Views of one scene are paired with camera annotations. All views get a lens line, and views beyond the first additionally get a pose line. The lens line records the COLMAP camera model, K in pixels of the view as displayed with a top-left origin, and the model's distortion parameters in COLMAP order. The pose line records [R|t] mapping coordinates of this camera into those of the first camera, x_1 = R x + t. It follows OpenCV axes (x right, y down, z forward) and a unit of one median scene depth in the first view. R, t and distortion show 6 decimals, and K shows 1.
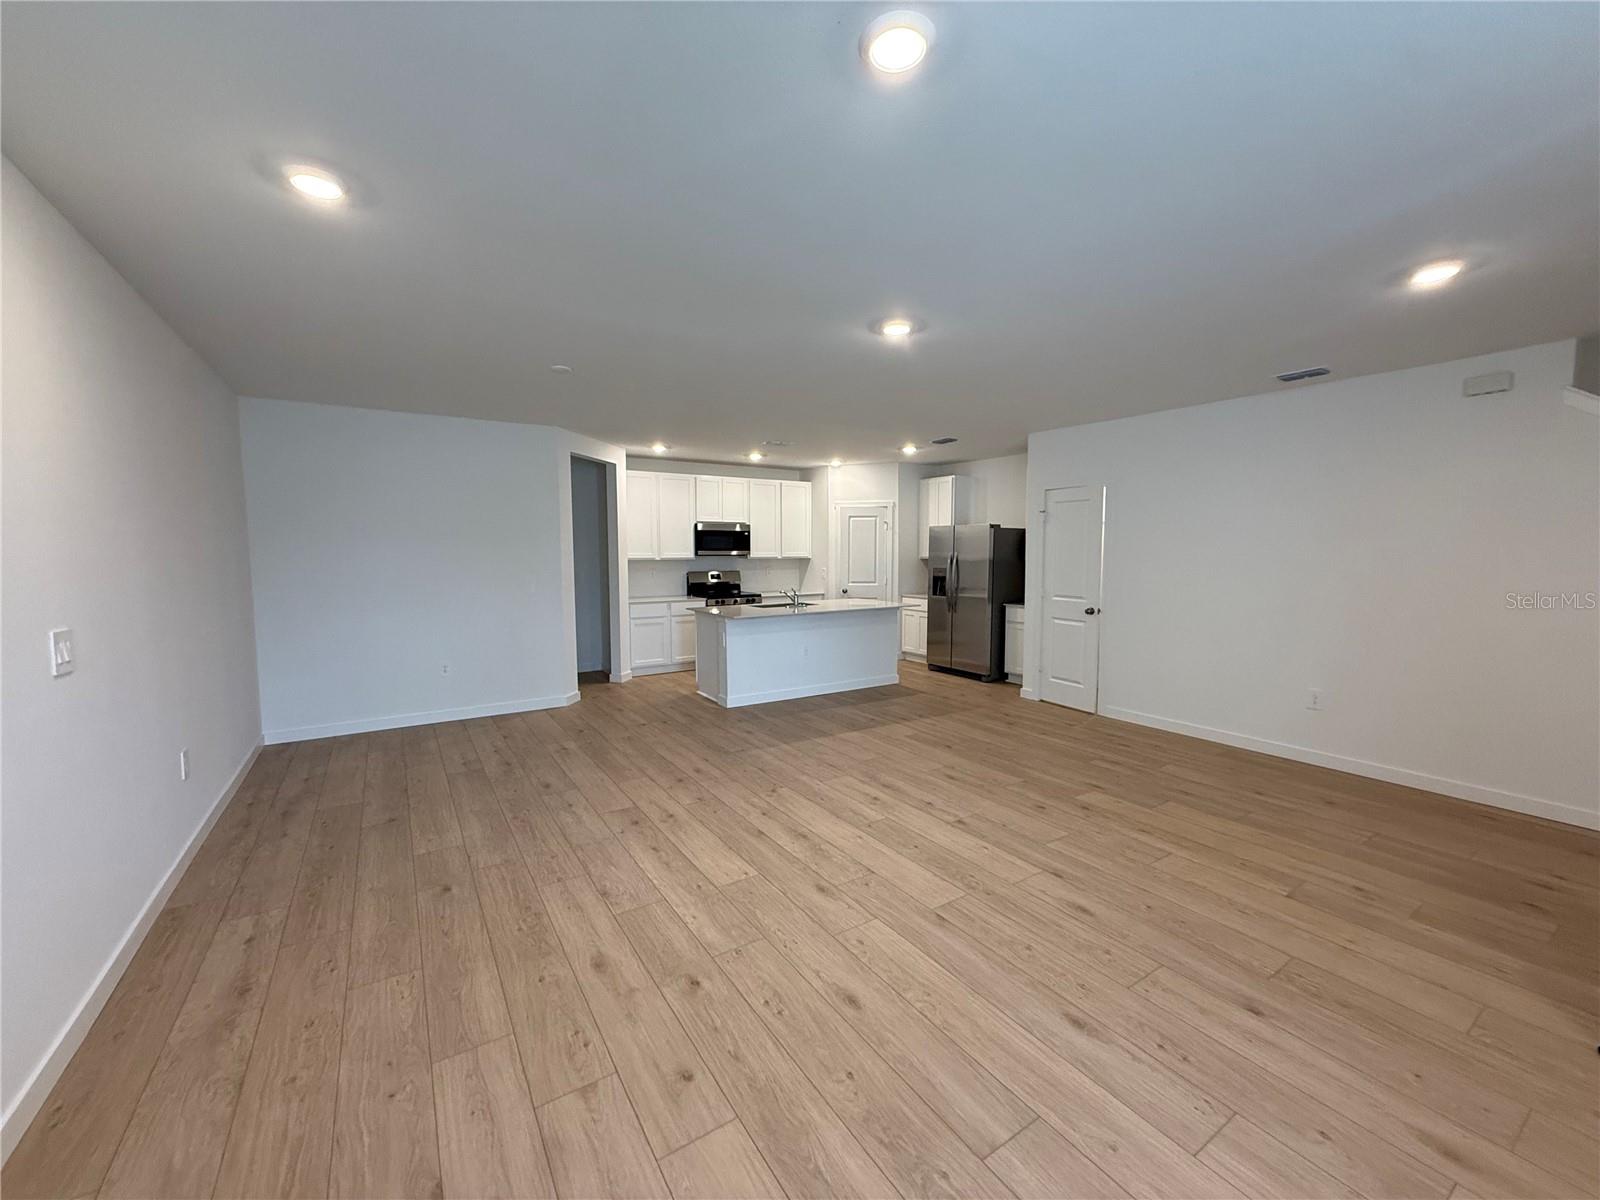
lens RADIAL K [[637.2, 0, 793.4], [0, 637.2, 608.6], [0, 0, 1]] dist [-0.000605, 0.000097]
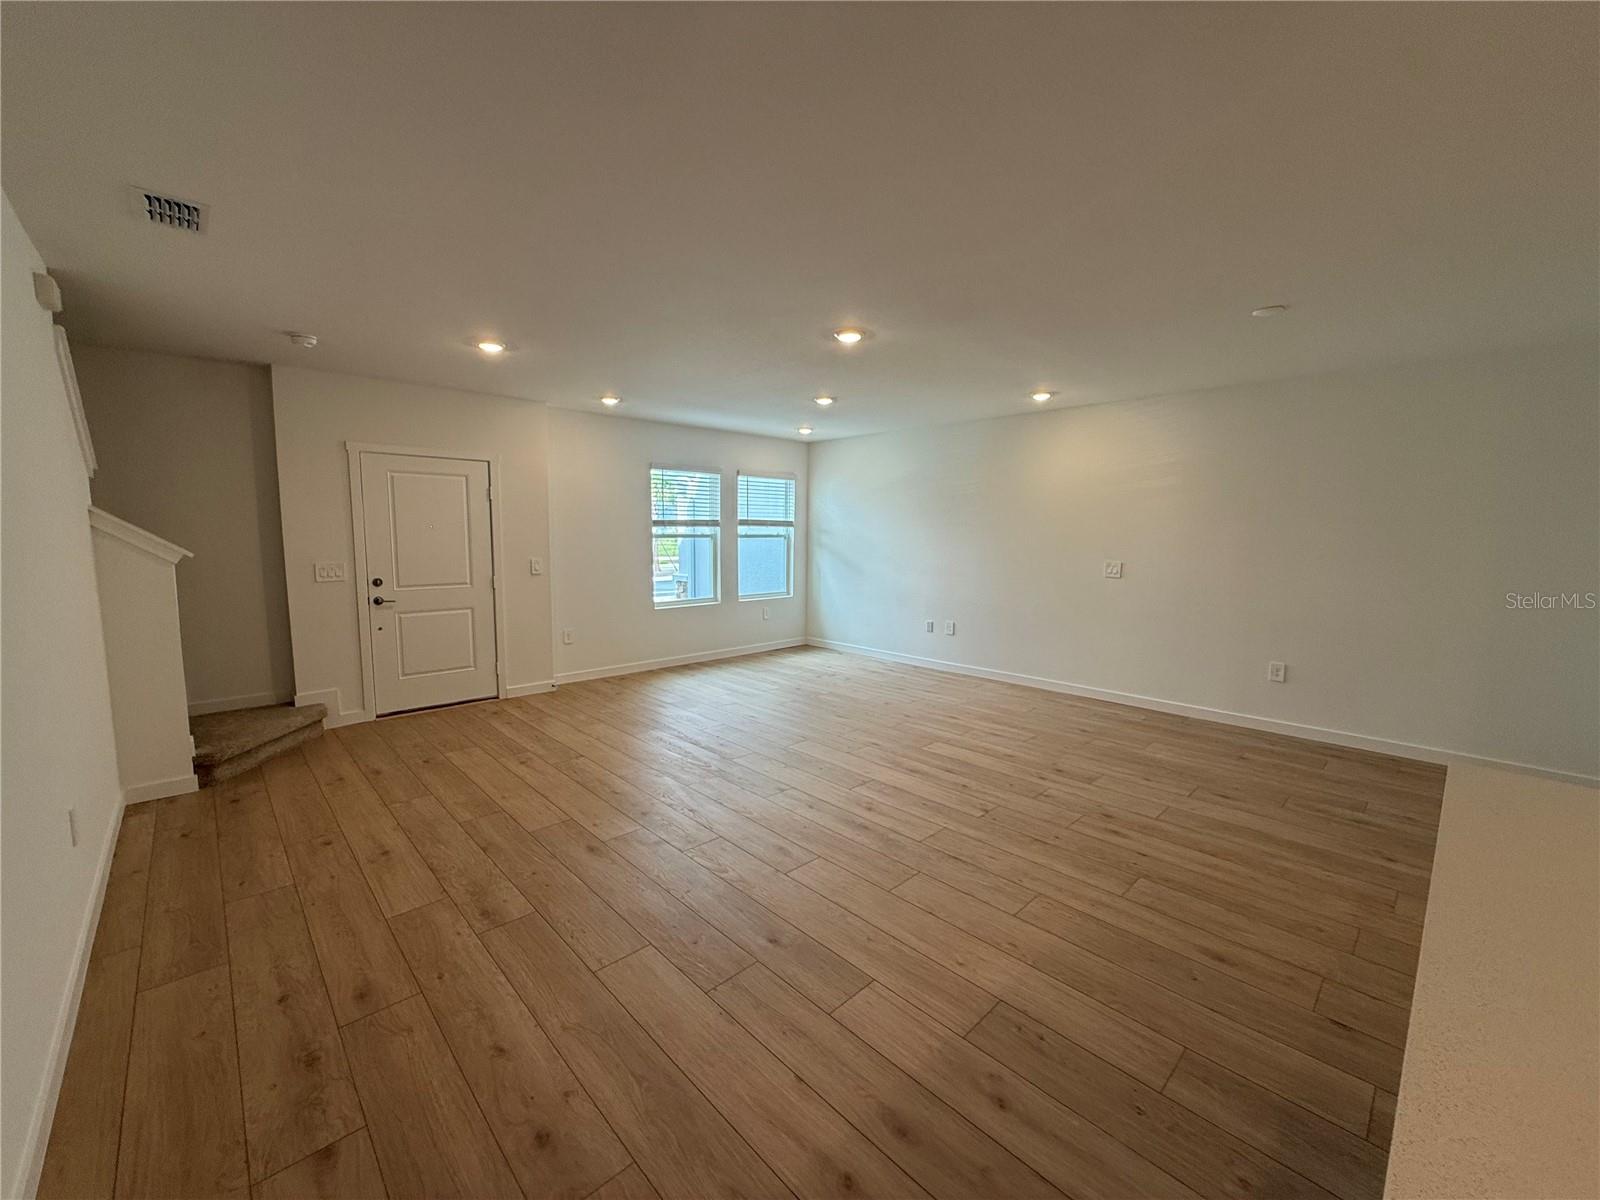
lens RADIAL K [[637.2, 0, 797.8], [0, 637.2, 597.2], [0, 0, 1]] dist [-0.000605, 0.000097]
pose [[-0.981079, 0.013432, -0.193141, 0.307617], [-0.025006, 0.980443, 0.195206, -0.130892], [0.191985, 0.196342, -0.961557, 1.381147]]
